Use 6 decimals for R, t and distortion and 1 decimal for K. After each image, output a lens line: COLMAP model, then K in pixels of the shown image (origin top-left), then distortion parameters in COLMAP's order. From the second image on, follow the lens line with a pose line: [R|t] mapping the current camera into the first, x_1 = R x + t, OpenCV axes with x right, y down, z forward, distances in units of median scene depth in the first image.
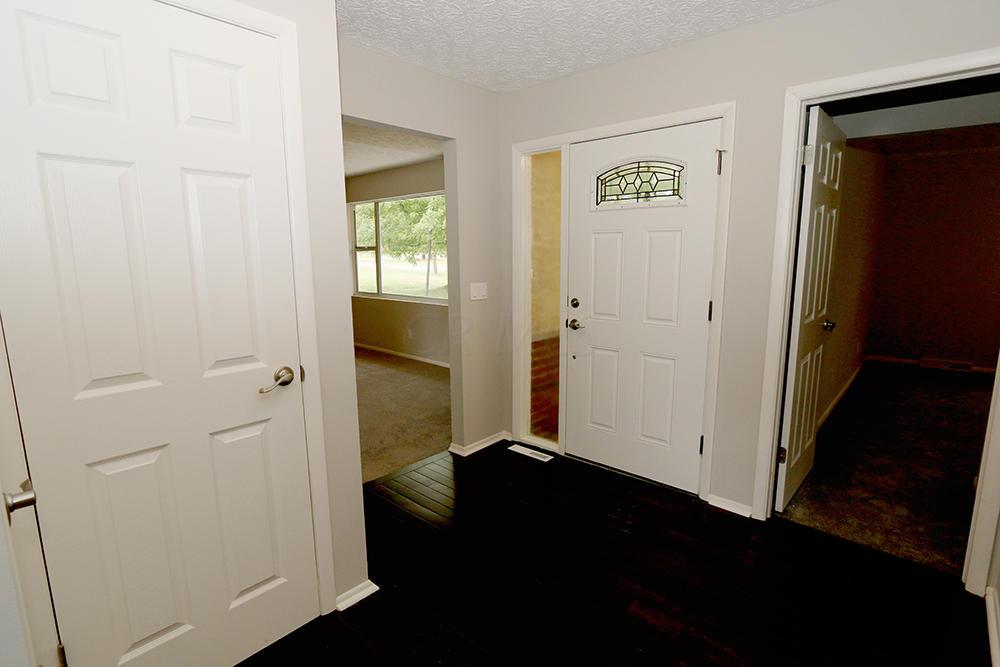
lens RADIAL K [[505.0, 0, 497.3], [0, 505.0, 333.7], [0, 0, 1]] dist [-0.004377, -0.000239]
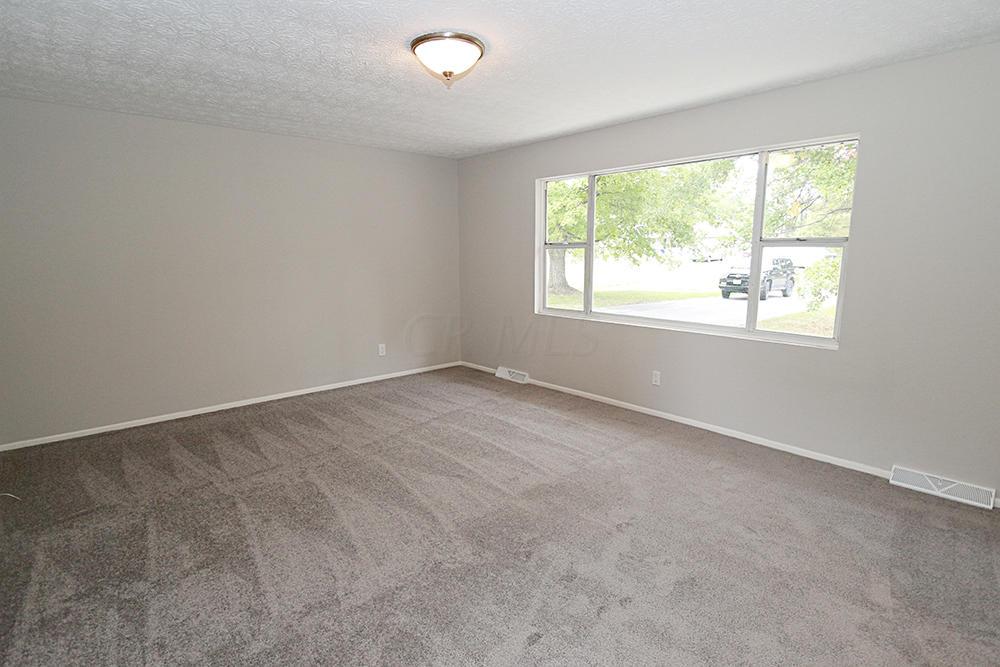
lens RADIAL K [[535.5, 0, 498.1], [0, 535.5, 332.7], [0, 0, 1]] dist [0.020950, 0.000519]
pose [[0.995360, 0.020236, -0.094064, -0.289678], [-0.021197, 0.999733, -0.009226, -0.043340], [0.093853, 0.011177, 0.995523, 0.282893]]
